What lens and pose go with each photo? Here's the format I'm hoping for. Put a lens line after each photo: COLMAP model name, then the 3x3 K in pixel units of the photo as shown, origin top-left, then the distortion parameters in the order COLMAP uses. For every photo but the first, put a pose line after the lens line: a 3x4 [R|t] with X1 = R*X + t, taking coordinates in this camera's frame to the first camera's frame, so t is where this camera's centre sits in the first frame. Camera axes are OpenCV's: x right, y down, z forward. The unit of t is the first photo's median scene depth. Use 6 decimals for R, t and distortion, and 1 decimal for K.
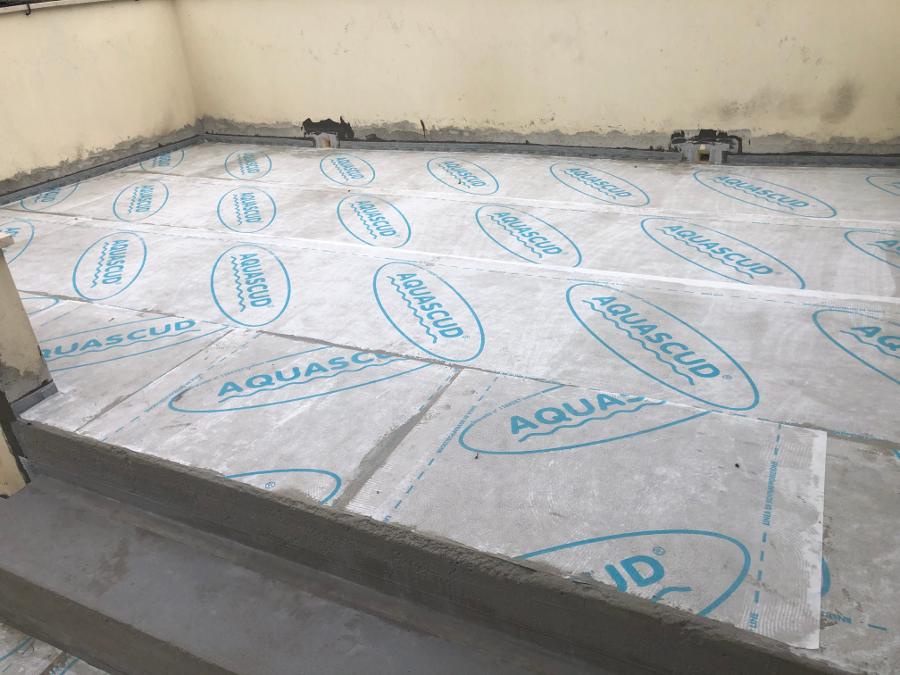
lens RADIAL K [[739.8, 0, 448.4], [0, 739.8, 340.7], [0, 0, 1]] dist [0.013795, -0.011326]
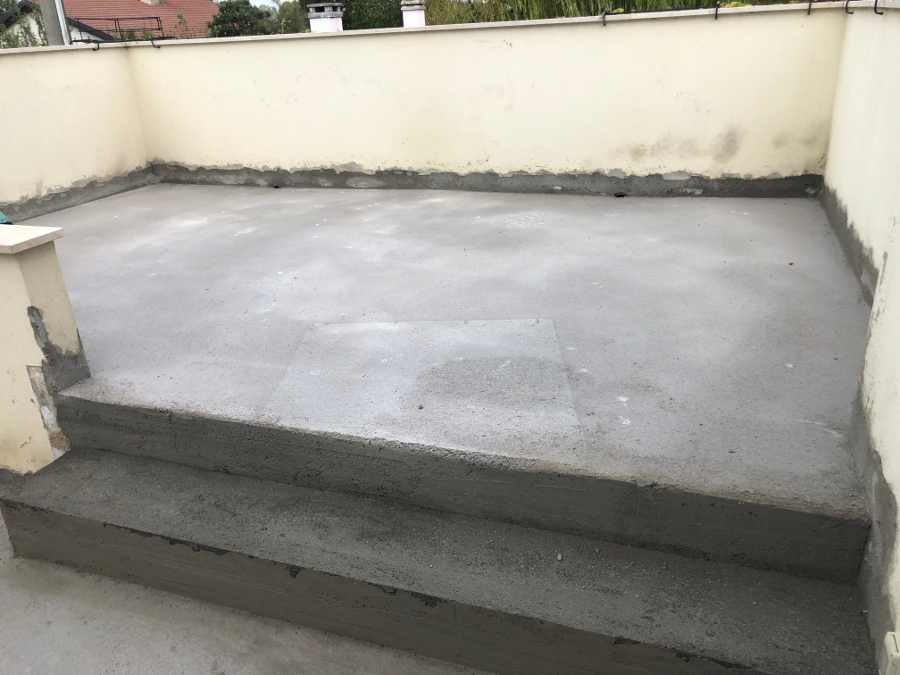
lens RADIAL K [[739.8, 0, 448.8], [0, 739.8, 343.7], [0, 0, 1]] dist [0.013795, -0.011326]
pose [[0.992283, -0.021144, 0.122179, -0.062982], [0.030513, 0.996692, -0.075330, 0.064960], [-0.120182, 0.078477, 0.989645, -0.093133]]
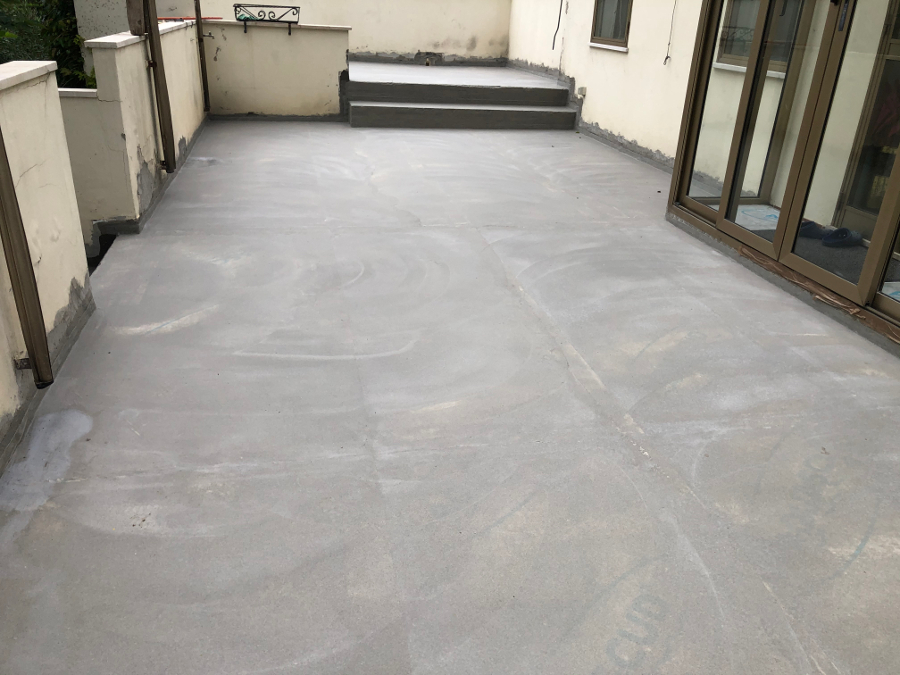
lens RADIAL K [[739.8, 0, 454.3], [0, 739.8, 344.7], [0, 0, 1]] dist [0.013795, -0.011326]
pose [[0.783770, -0.141460, 0.604726, -1.223200], [0.178968, 0.983853, -0.001809, 0.702316], [-0.594706, 0.109644, 0.796432, -0.963322]]
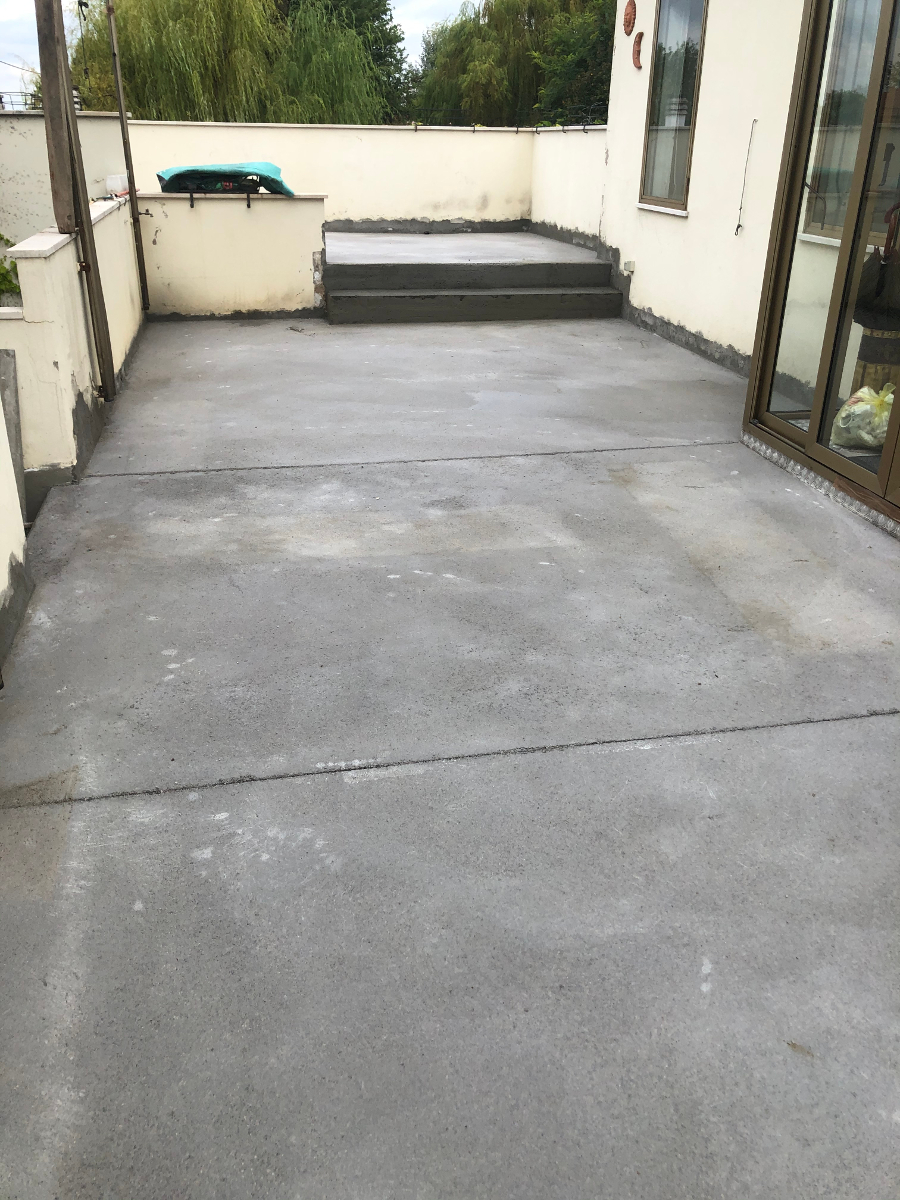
lens RADIAL K [[986.4, 0, 438.9], [0, 986.4, 595.6], [0, 0, 1]] dist [0.013795, -0.011326]
pose [[0.796775, -0.164970, 0.581322, -1.255603], [0.203538, 0.979066, -0.001131, 0.679144], [-0.568966, 0.119222, 0.813673, -1.002095]]
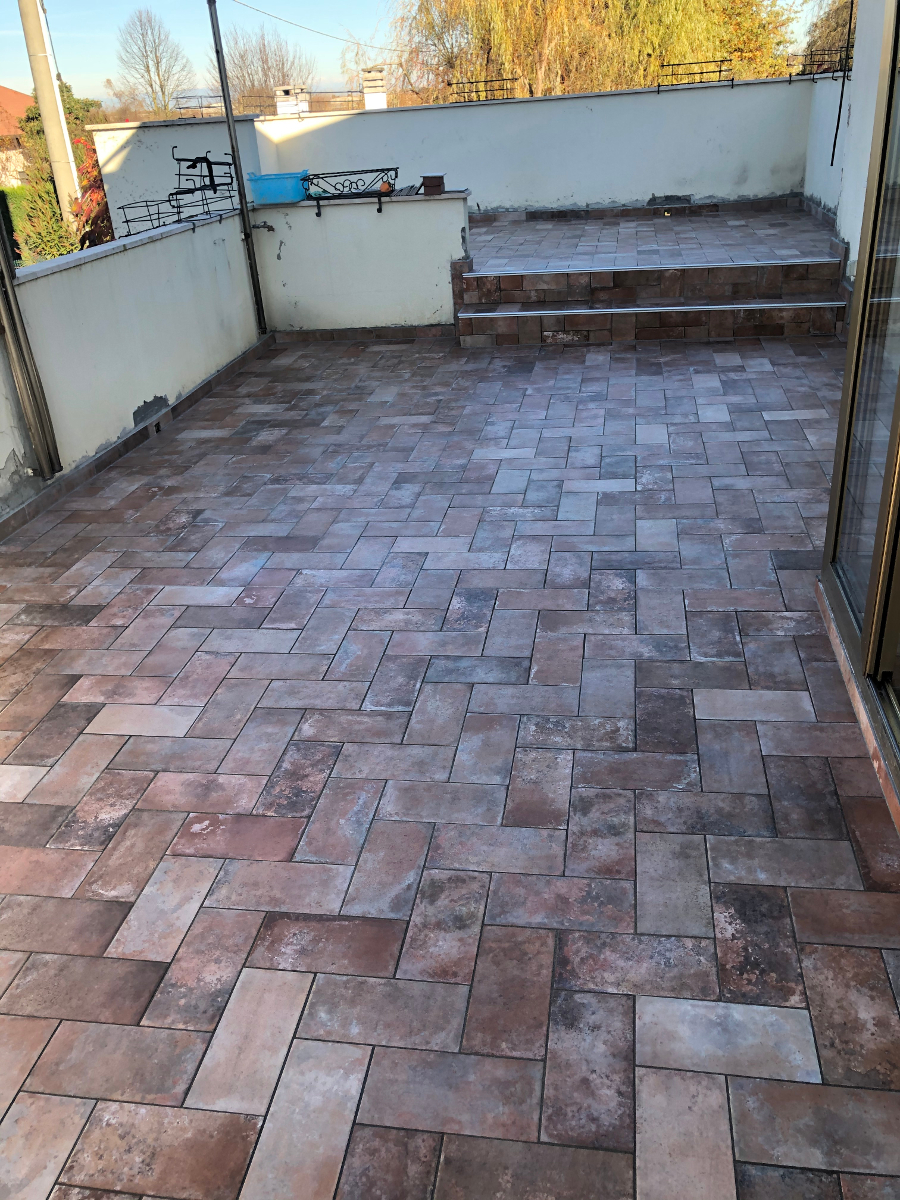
lens RADIAL K [[986.4, 0, 446.2], [0, 986.4, 605.8], [0, 0, 1]] dist [0.013795, -0.011326]
pose [[0.960126, -0.107937, 0.257892, -0.756800], [0.115330, 0.993233, -0.013668, 0.566626], [-0.254672, 0.042866, 0.966077, -0.927694]]
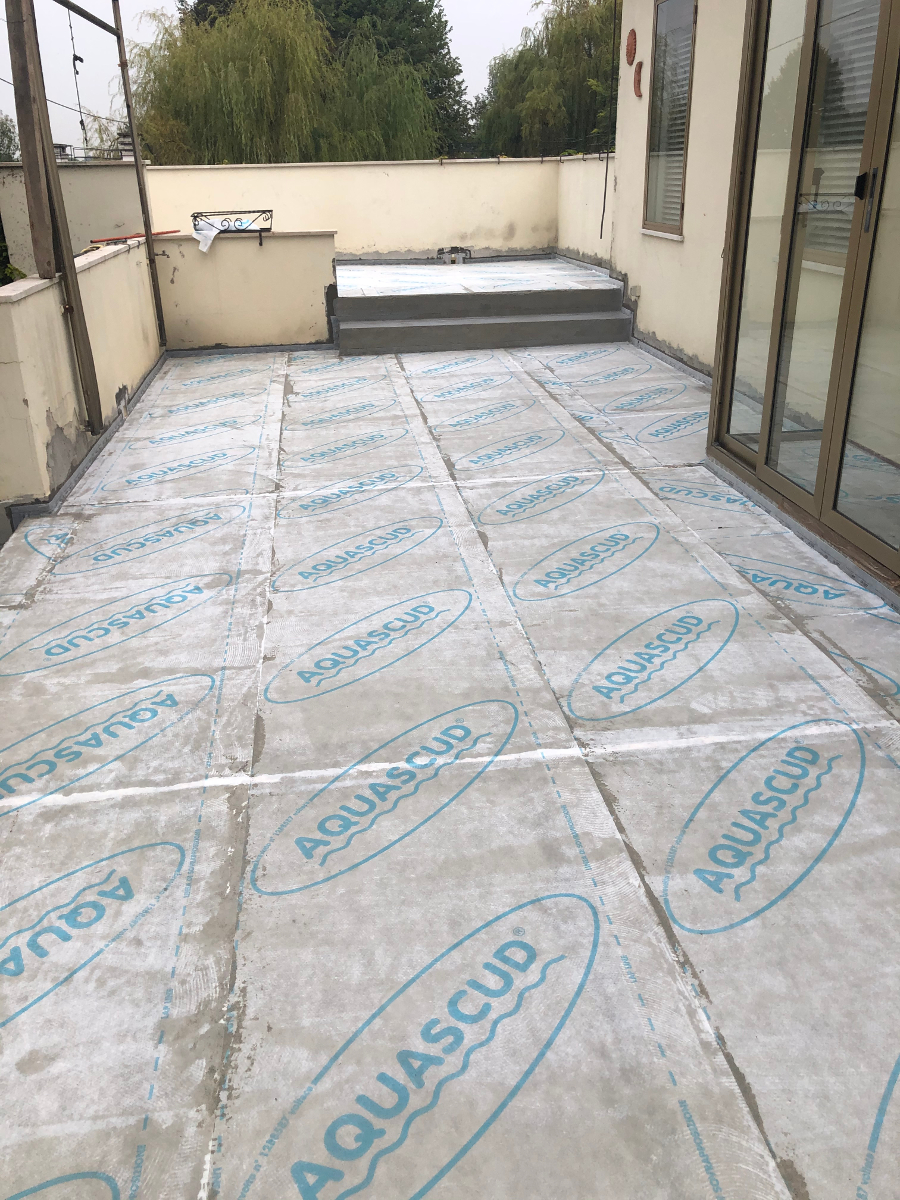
lens RADIAL K [[986.4, 0, 444.3], [0, 986.4, 597.2], [0, 0, 1]] dist [0.013795, -0.011326]
pose [[0.836641, -0.156102, 0.525038, -1.167377], [0.206546, 0.977681, -0.038449, 0.705868], [-0.507318, 0.140612, 0.850210, -1.088402]]
